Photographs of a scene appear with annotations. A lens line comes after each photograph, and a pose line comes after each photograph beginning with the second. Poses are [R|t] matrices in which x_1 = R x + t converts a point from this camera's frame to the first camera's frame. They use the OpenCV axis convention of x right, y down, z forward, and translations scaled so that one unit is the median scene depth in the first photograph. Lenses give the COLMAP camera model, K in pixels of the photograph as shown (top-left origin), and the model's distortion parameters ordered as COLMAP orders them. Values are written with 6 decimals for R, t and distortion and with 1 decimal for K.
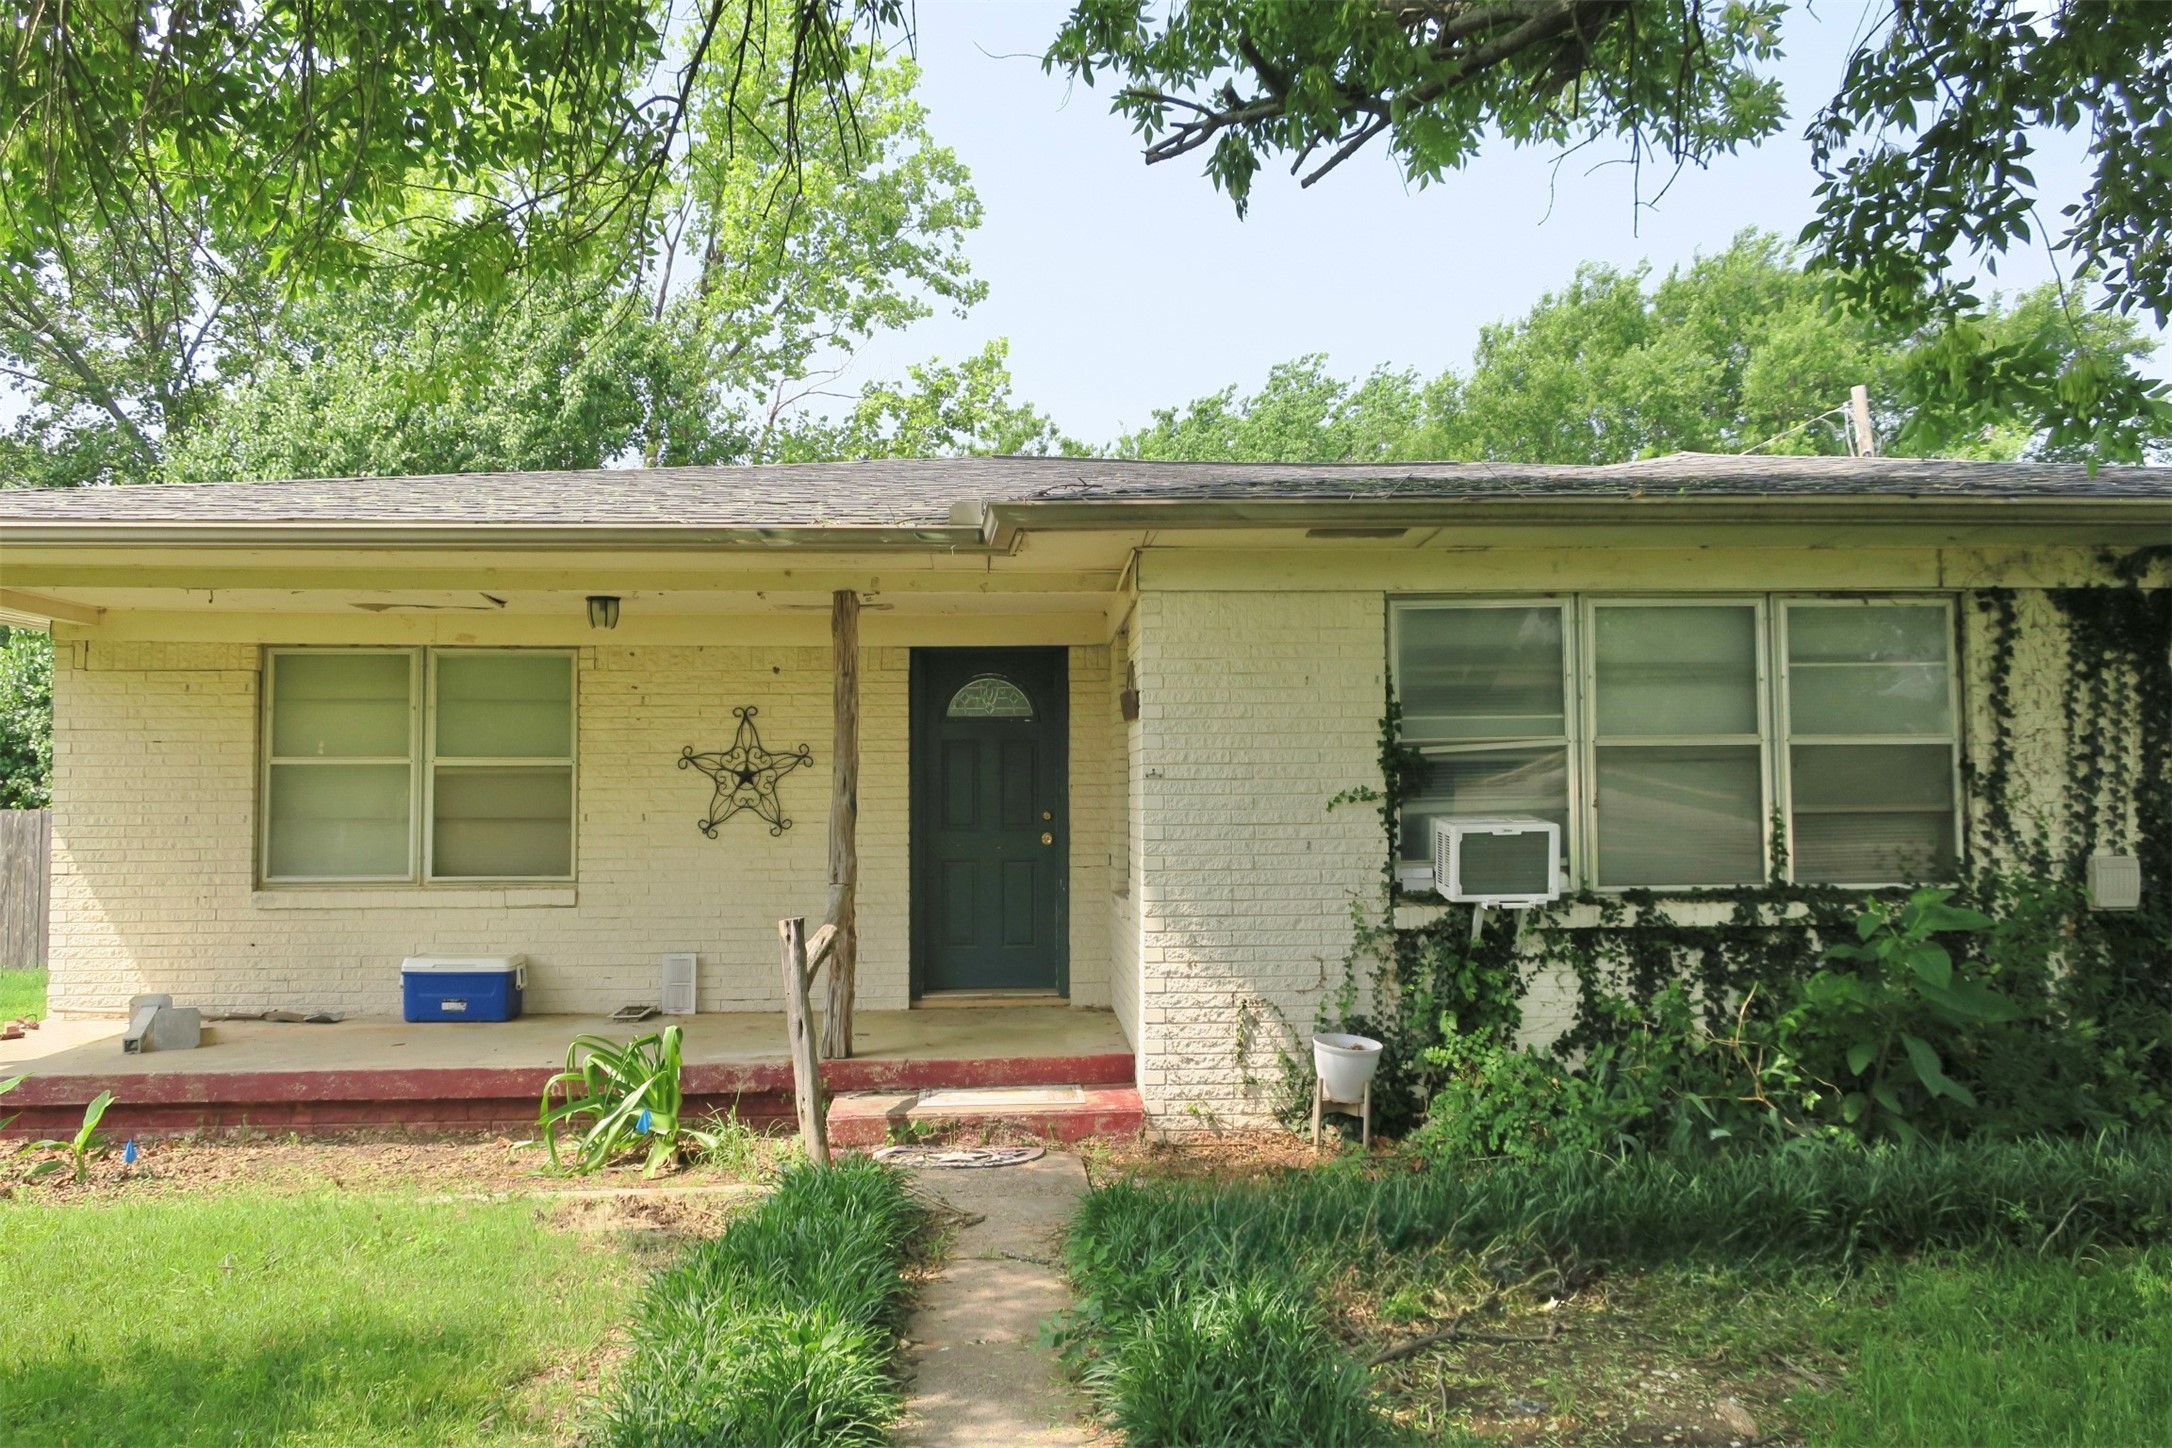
lens RADIAL K [[1716.0, 0, 1090.6], [0, 1716.0, 723.1], [0, 0, 1]] dist [0.000117, -0.004738]
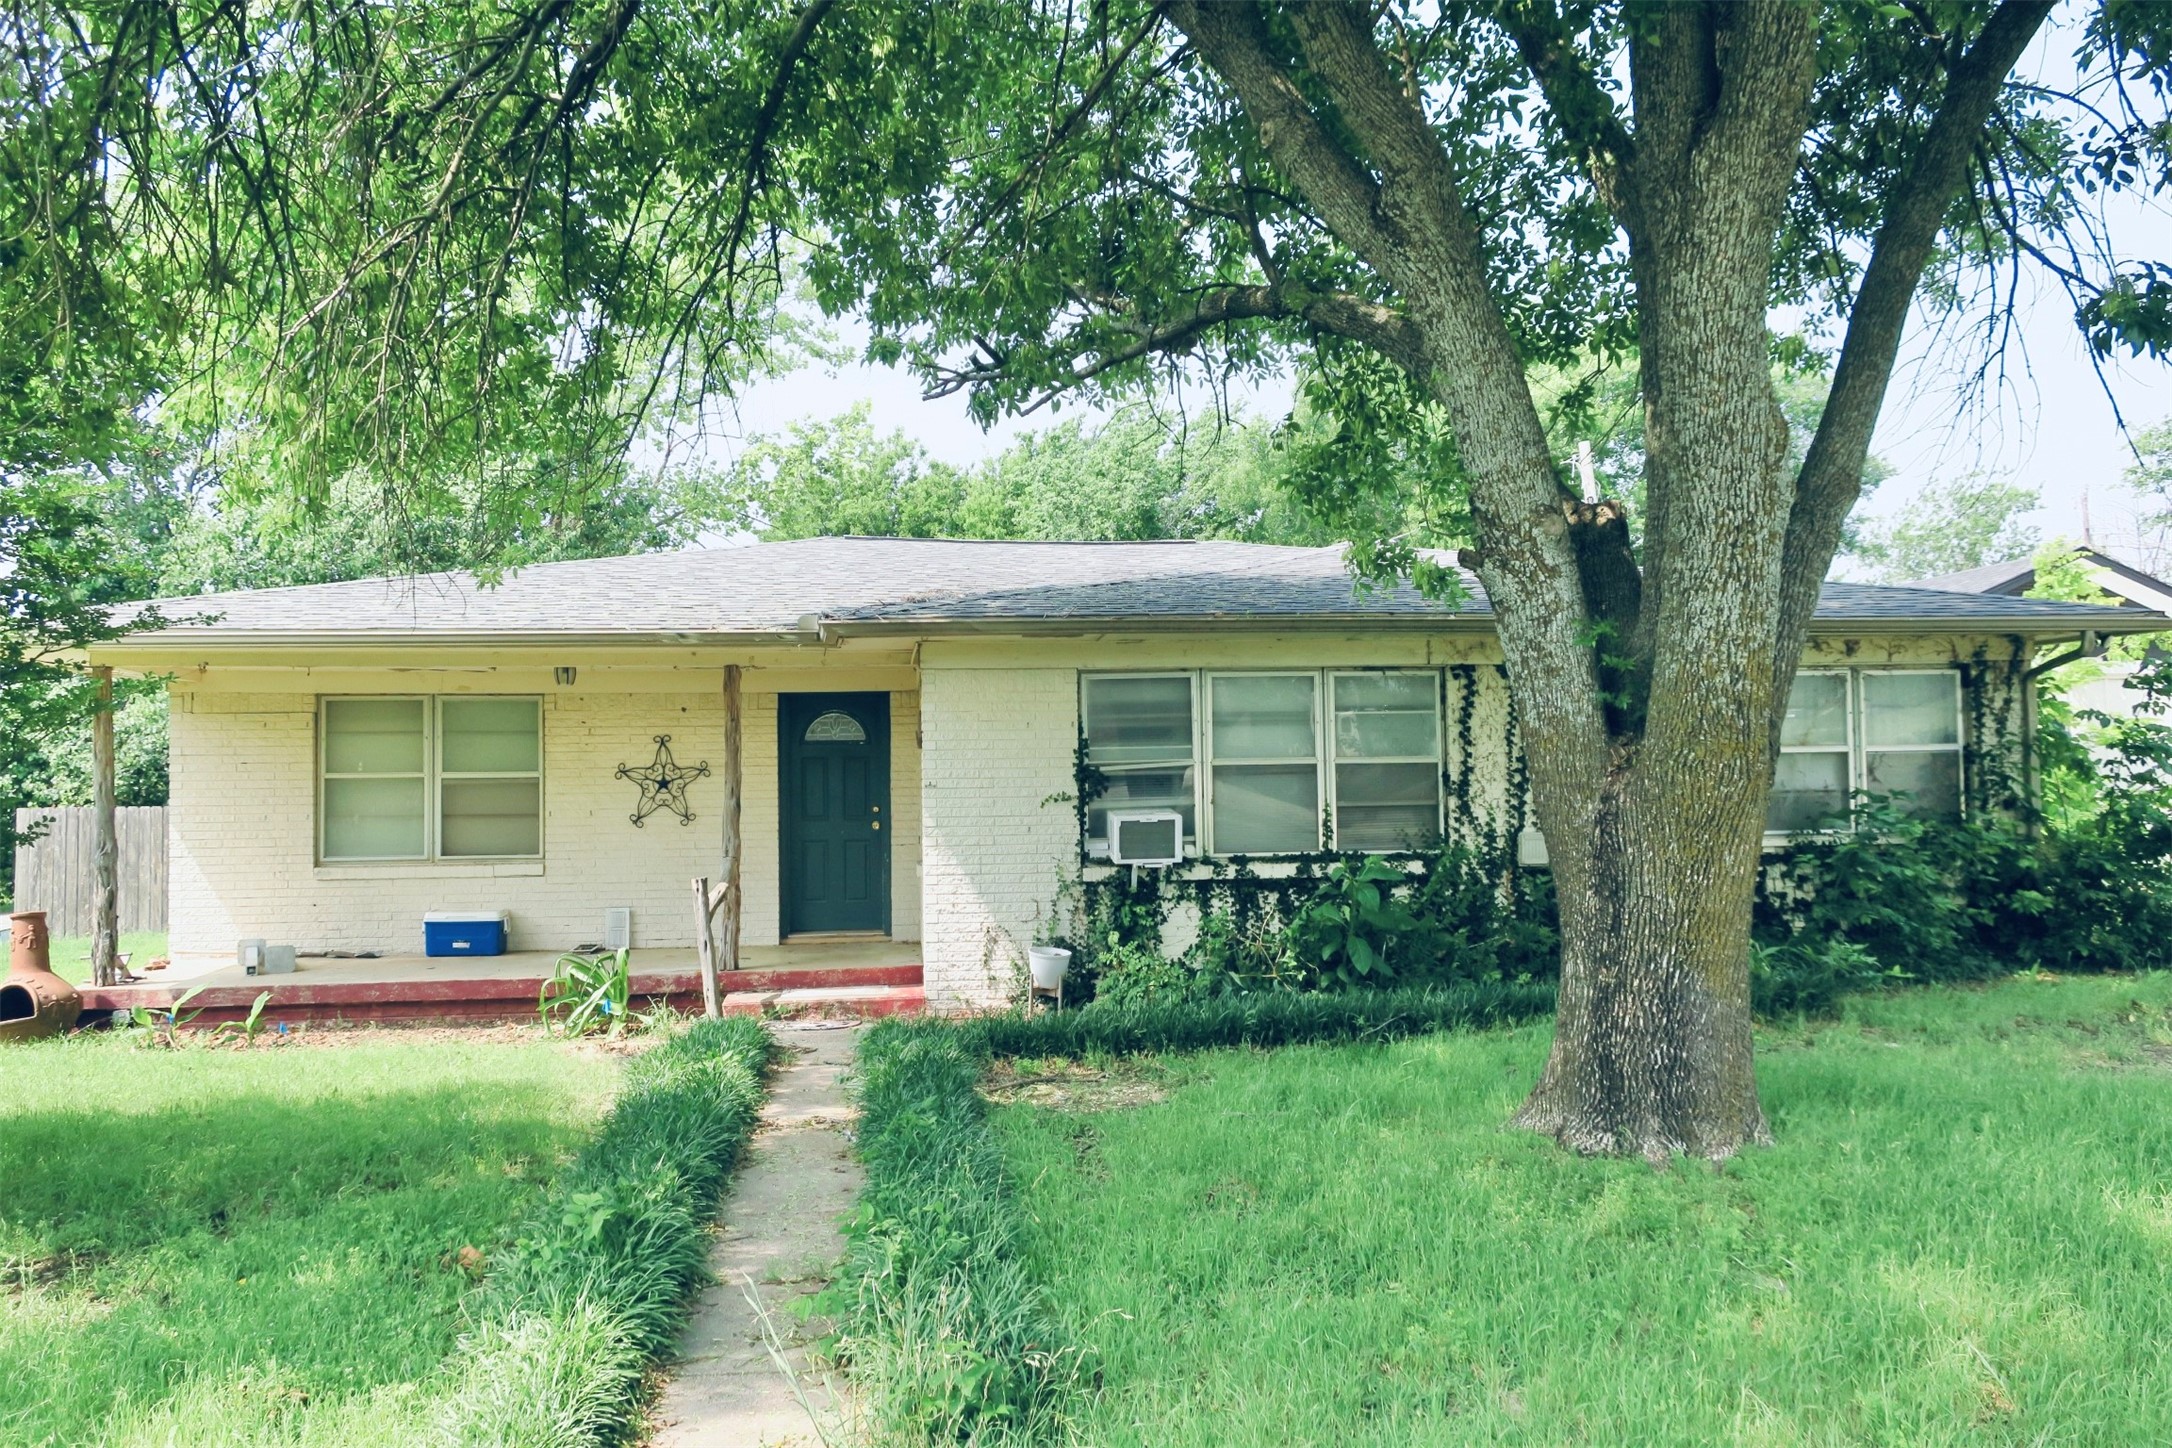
lens RADIAL K [[1716.0, 0, 1090.6], [0, 1716.0, 723.1], [0, 0, 1]] dist [0.000117, -0.004738]
pose [[0.997979, -0.003865, 0.063426, 0.081323], [0.003241, 0.999945, 0.009933, -0.041268], [-0.063461, -0.009707, 0.997937, -0.568082]]
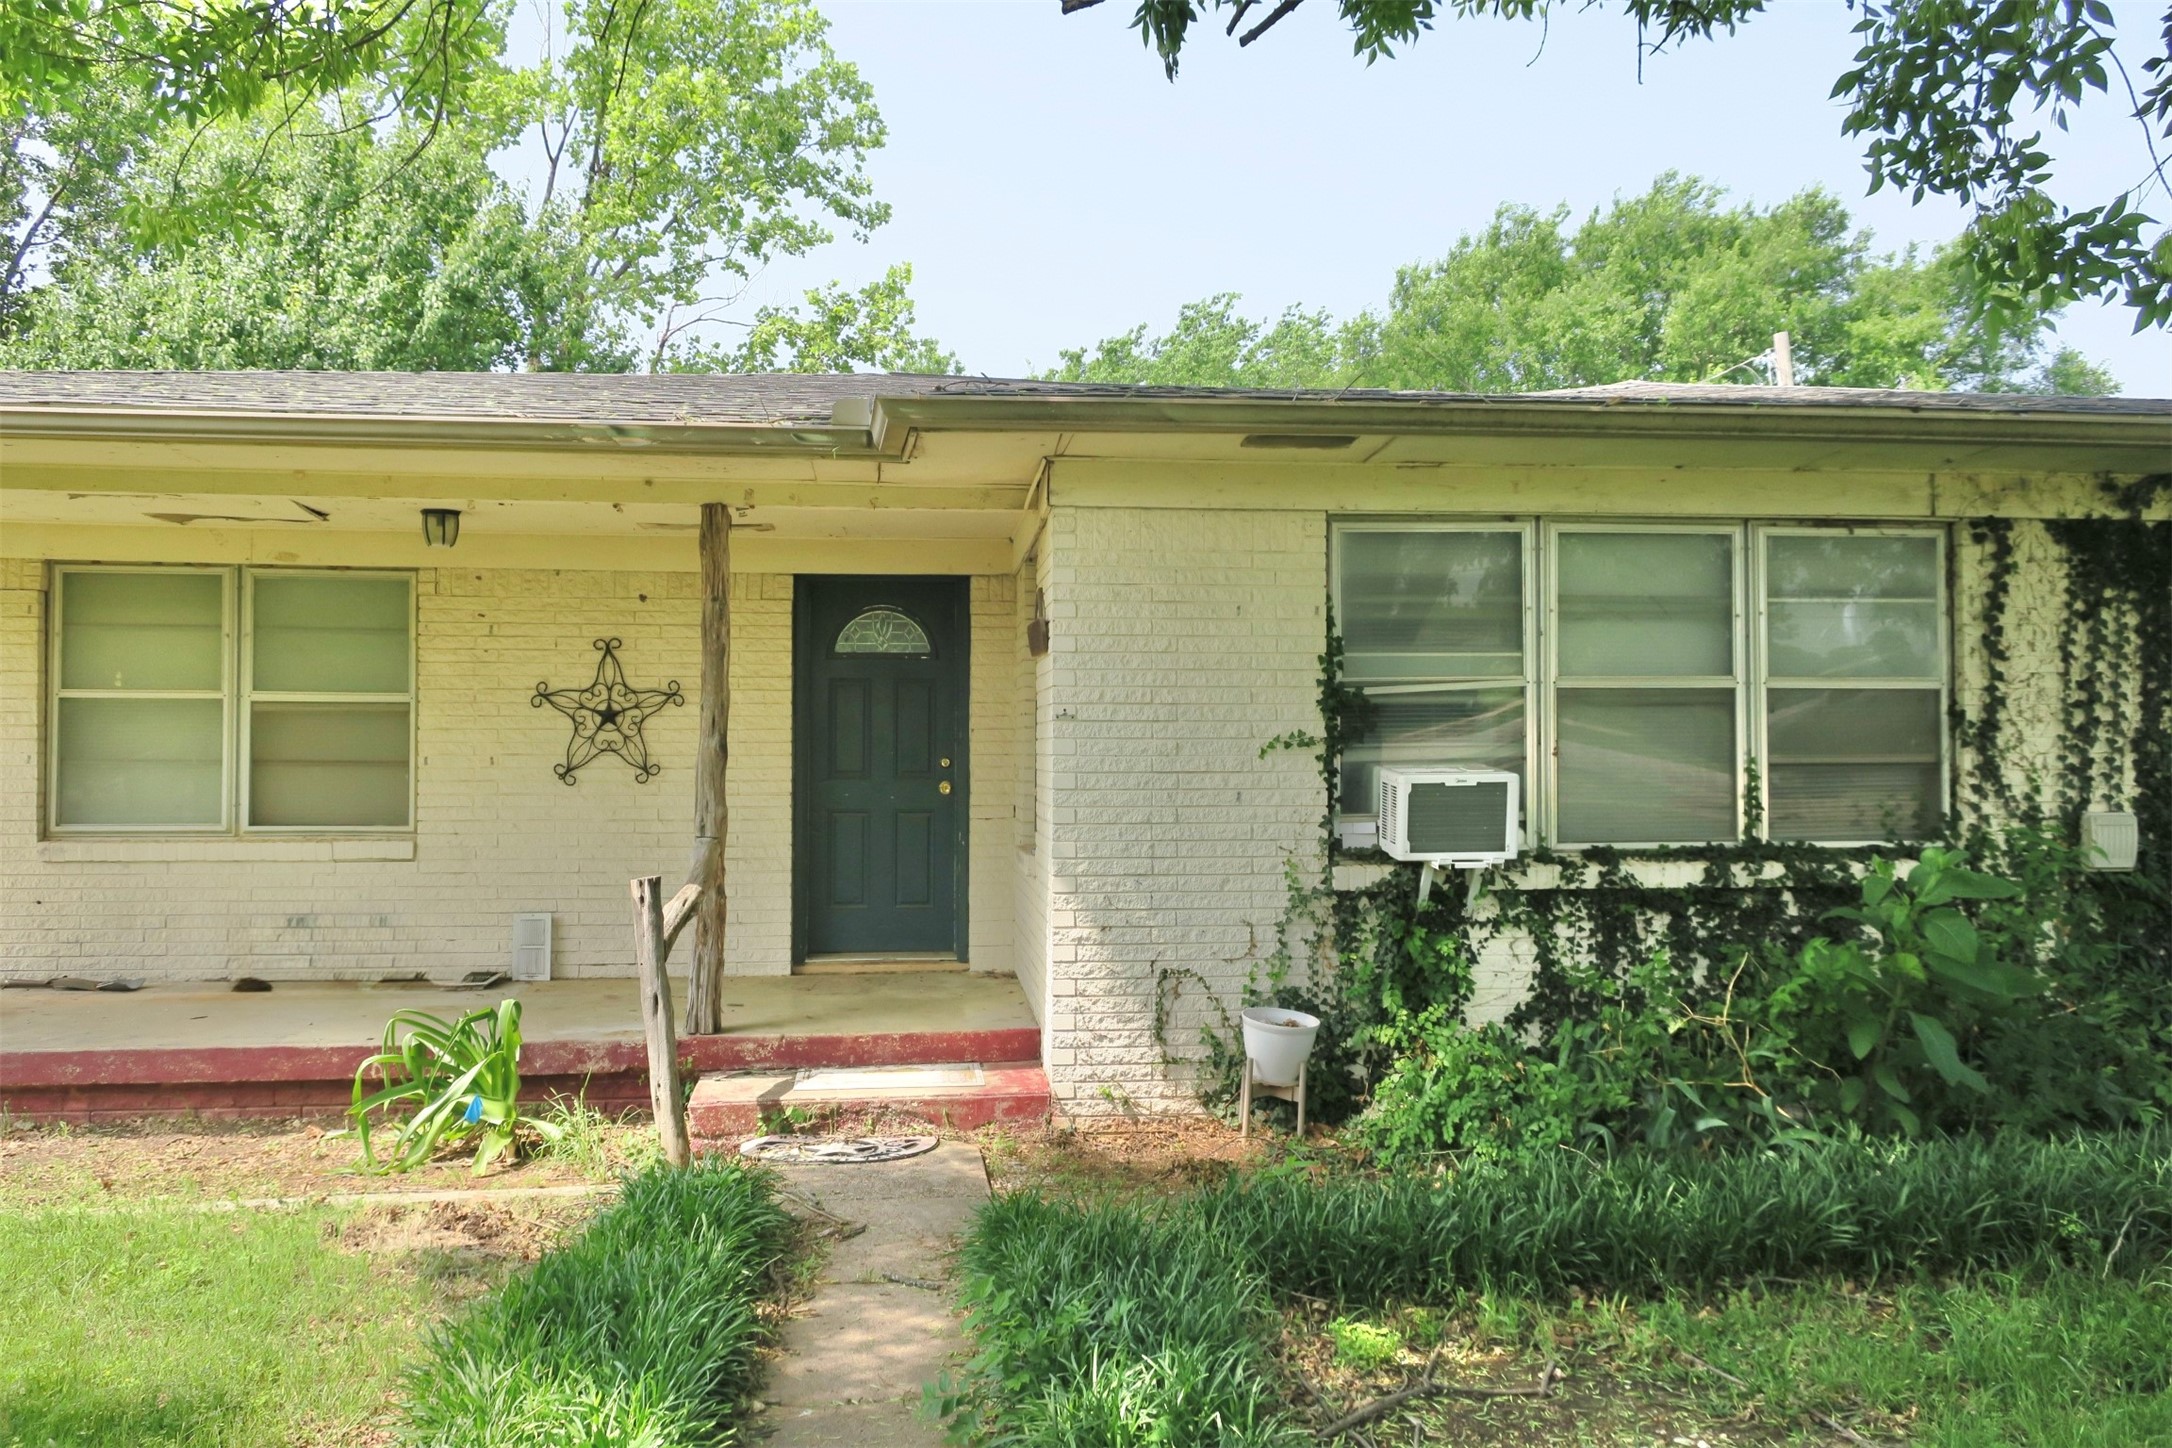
lens RADIAL K [[1716.0, 0, 1090.6], [0, 1716.0, 723.1], [0, 0, 1]] dist [0.000117, -0.004738]
pose [[0.998414, 0.007750, 0.055757, 0.000754], [-0.009349, 0.999551, 0.028469, 0.008634], [-0.055511, -0.028946, 0.998038, 0.115451]]
